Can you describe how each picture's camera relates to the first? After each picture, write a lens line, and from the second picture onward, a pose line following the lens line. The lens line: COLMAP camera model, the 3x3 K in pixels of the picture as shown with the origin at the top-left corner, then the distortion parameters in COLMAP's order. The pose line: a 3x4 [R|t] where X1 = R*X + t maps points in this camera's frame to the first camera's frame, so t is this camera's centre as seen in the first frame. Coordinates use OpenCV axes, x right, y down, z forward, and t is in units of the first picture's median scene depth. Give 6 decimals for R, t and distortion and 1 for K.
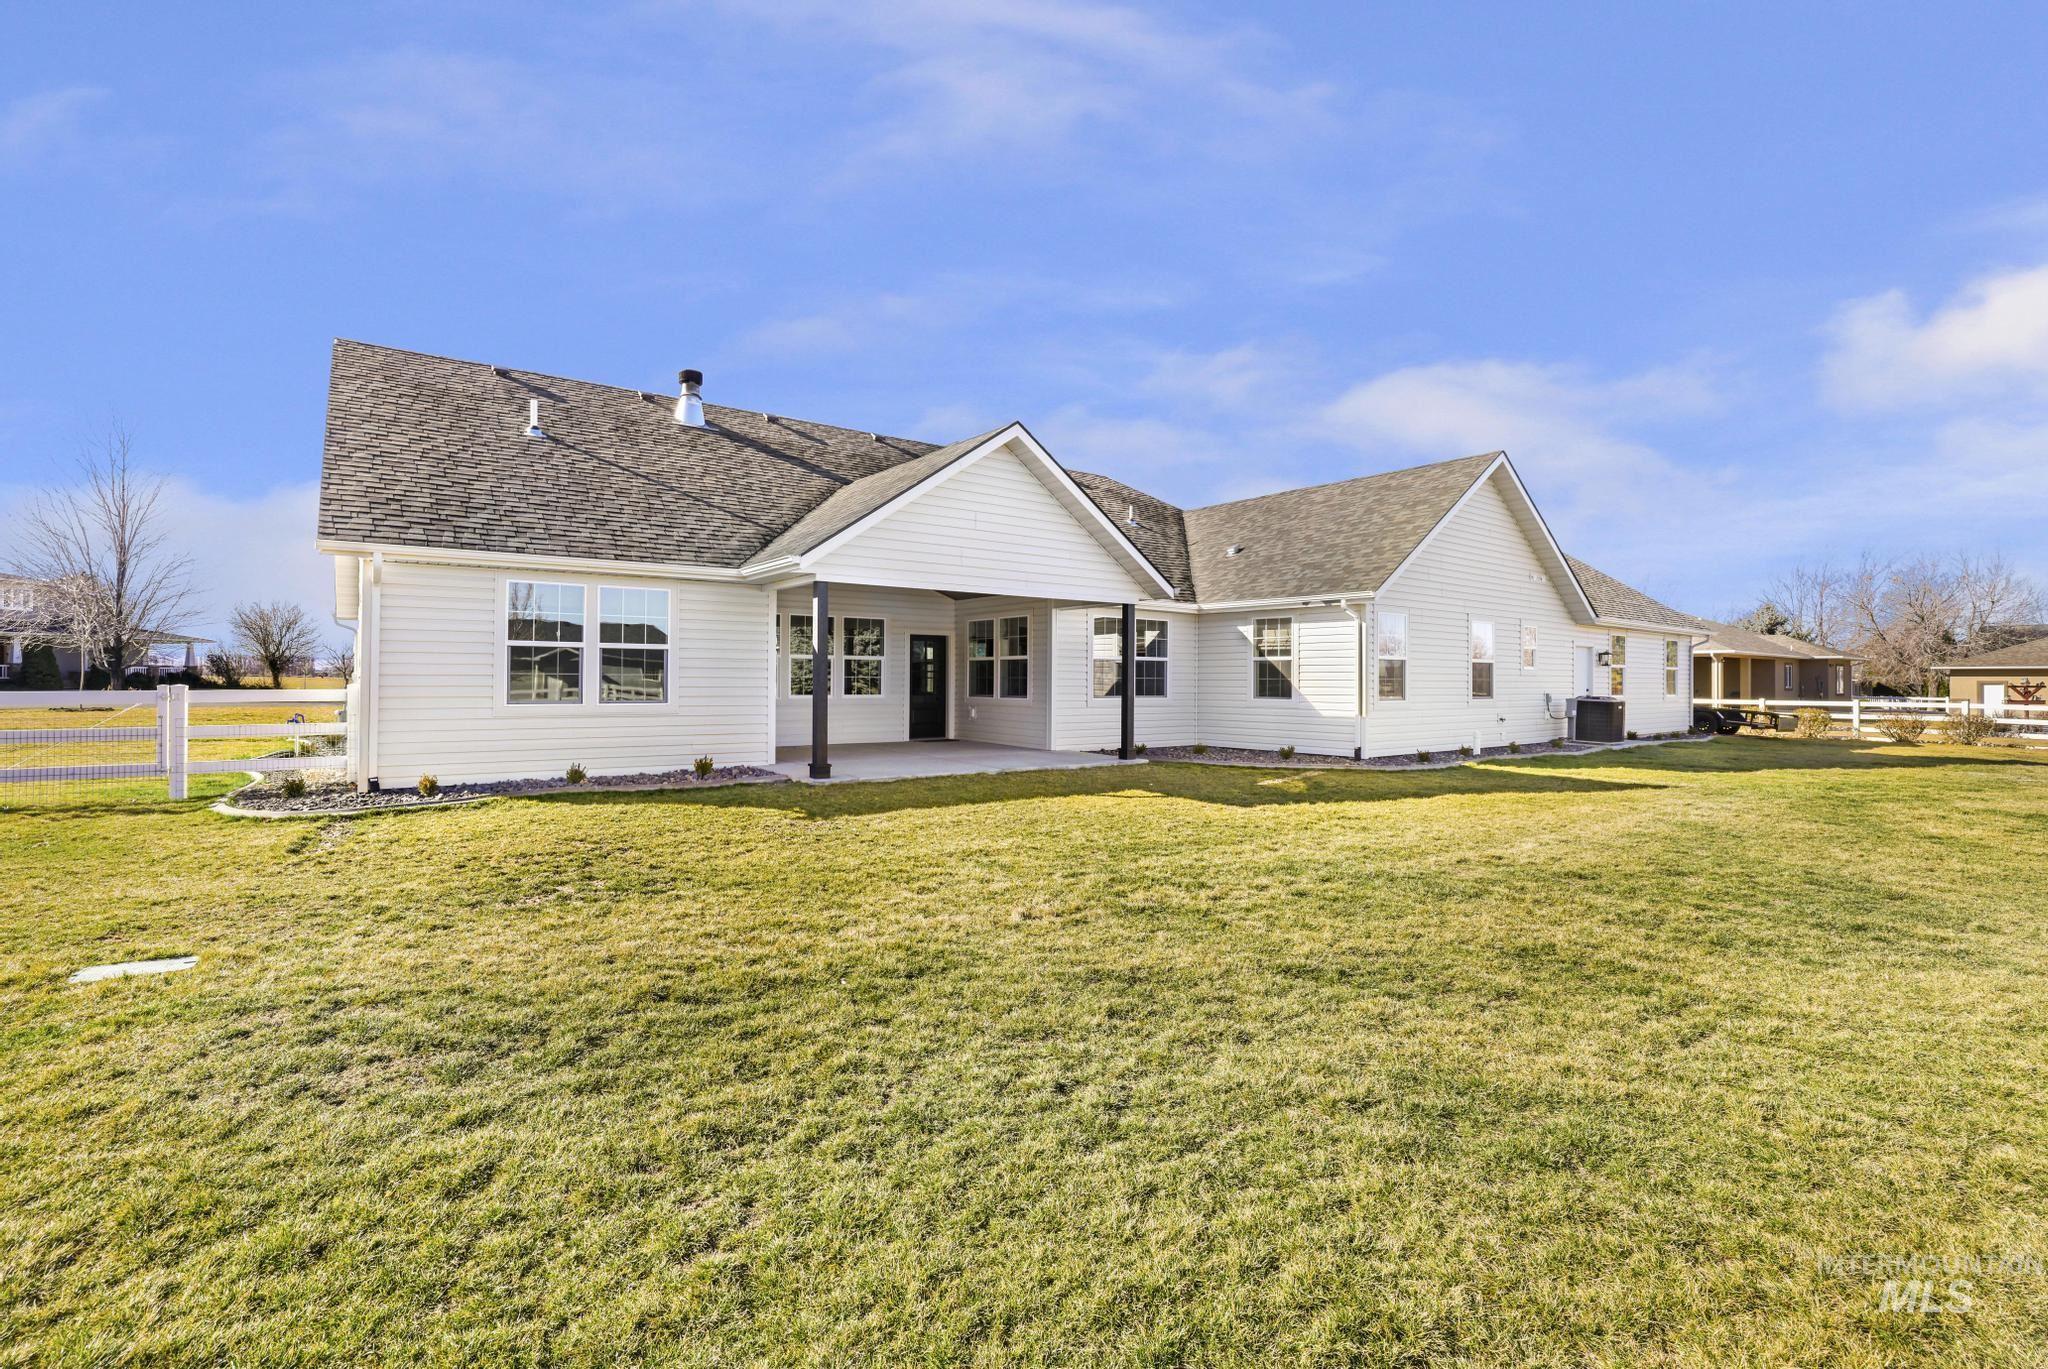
lens RADIAL K [[904.3, 0, 1007.9], [0, 904.3, 671.0], [0, 0, 1]] dist [-0.052470, 0.021771]
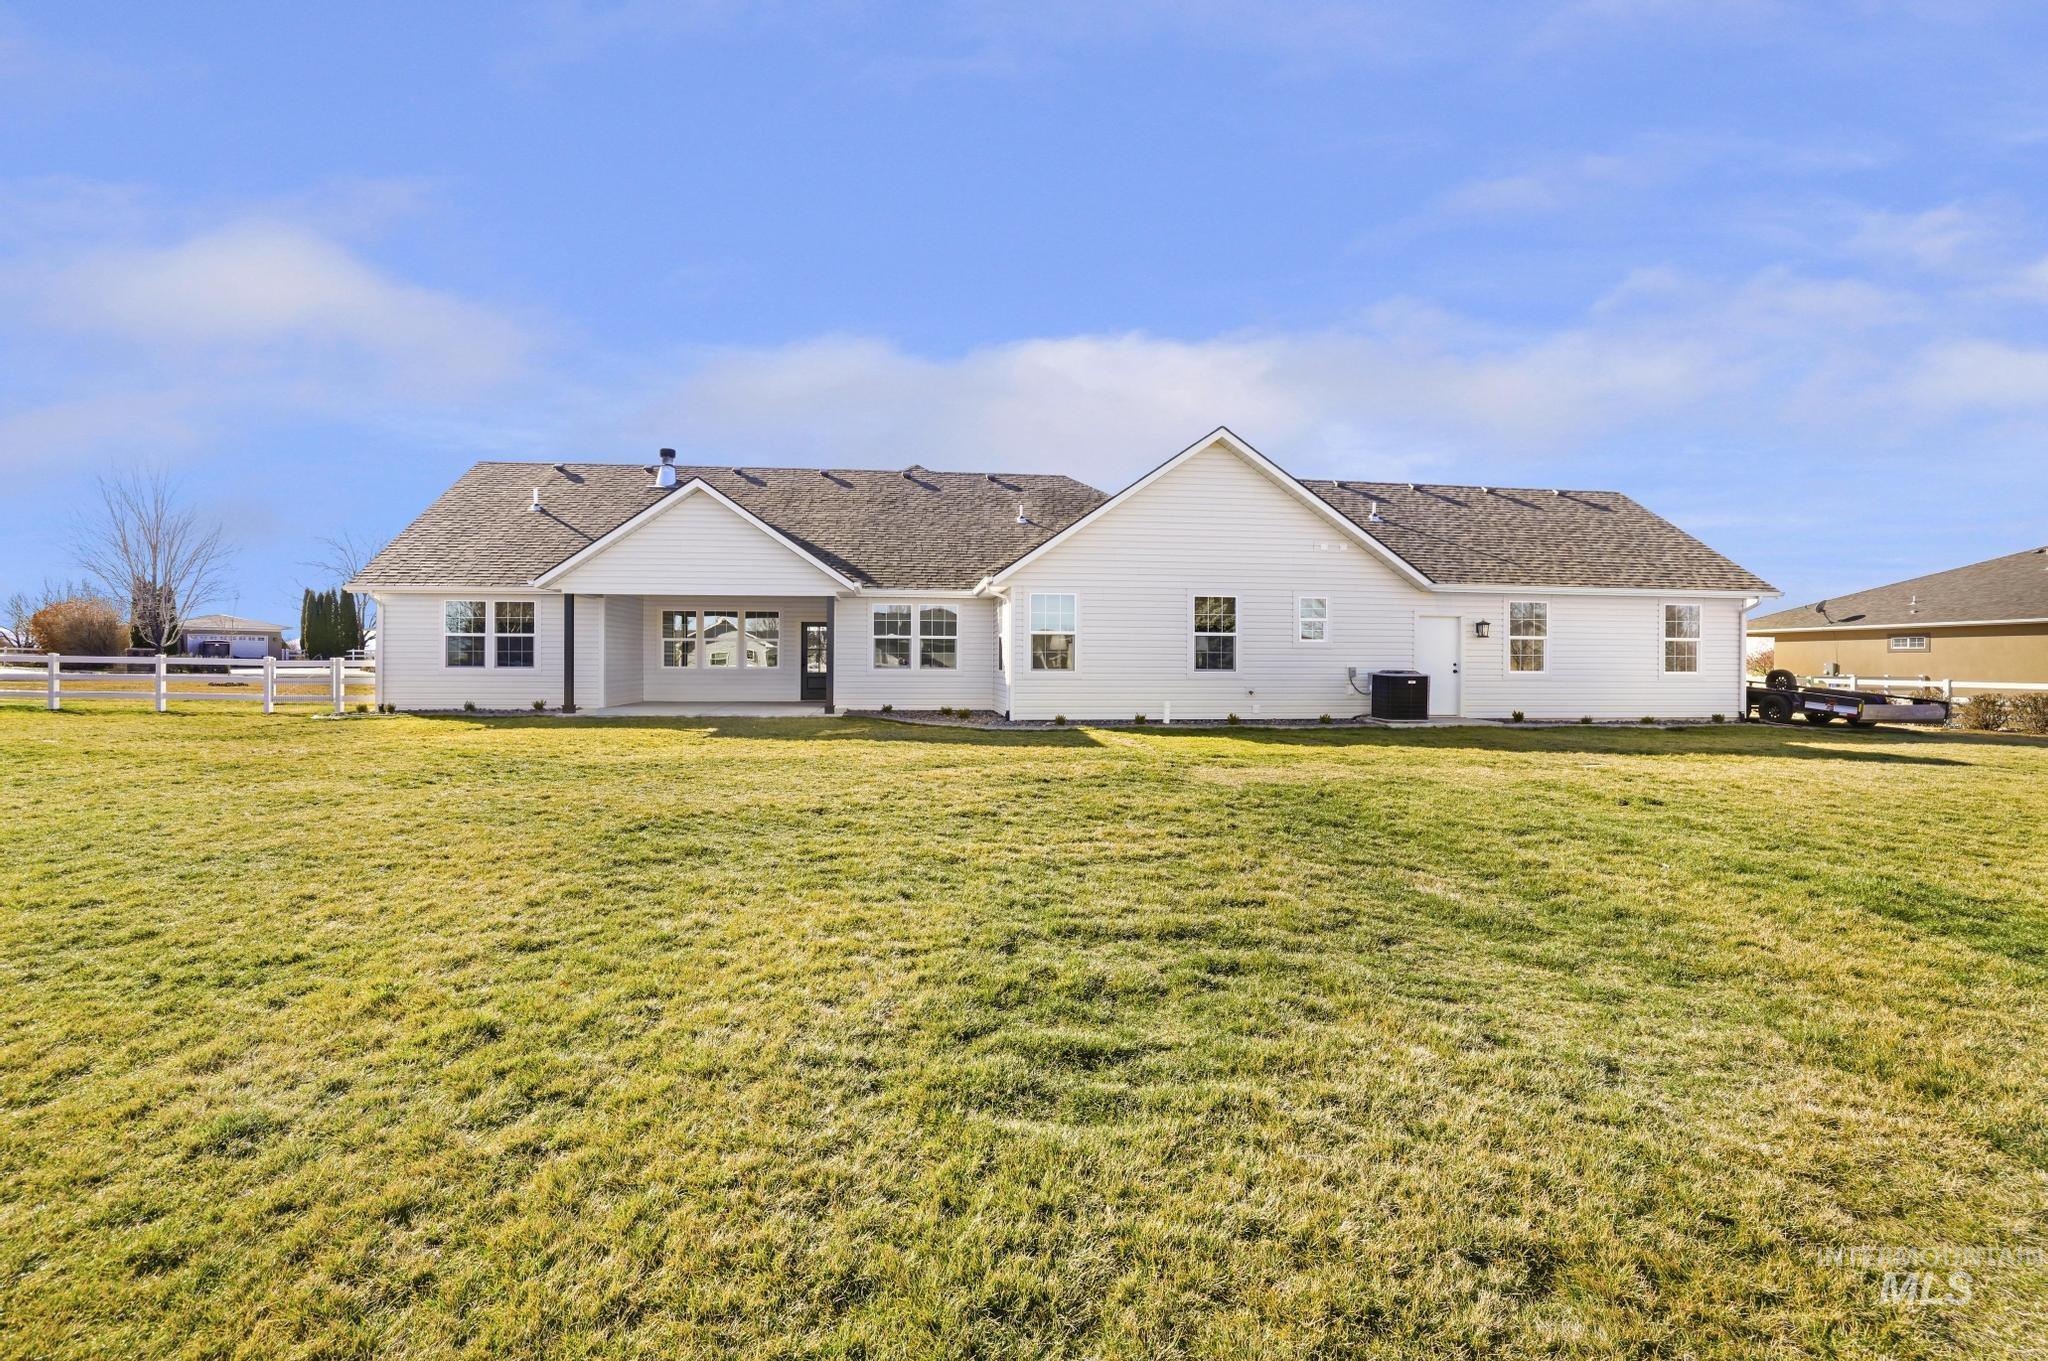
lens RADIAL K [[904.3, 0, 1007.9], [0, 904.3, 667.0], [0, 0, 1]] dist [-0.052470, 0.021771]
pose [[0.854499, 0.001513, -0.519451, 0.482809], [0.008276, 0.999829, 0.016527, 0.004780], [0.519387, -0.018421, 0.854341, 0.008299]]
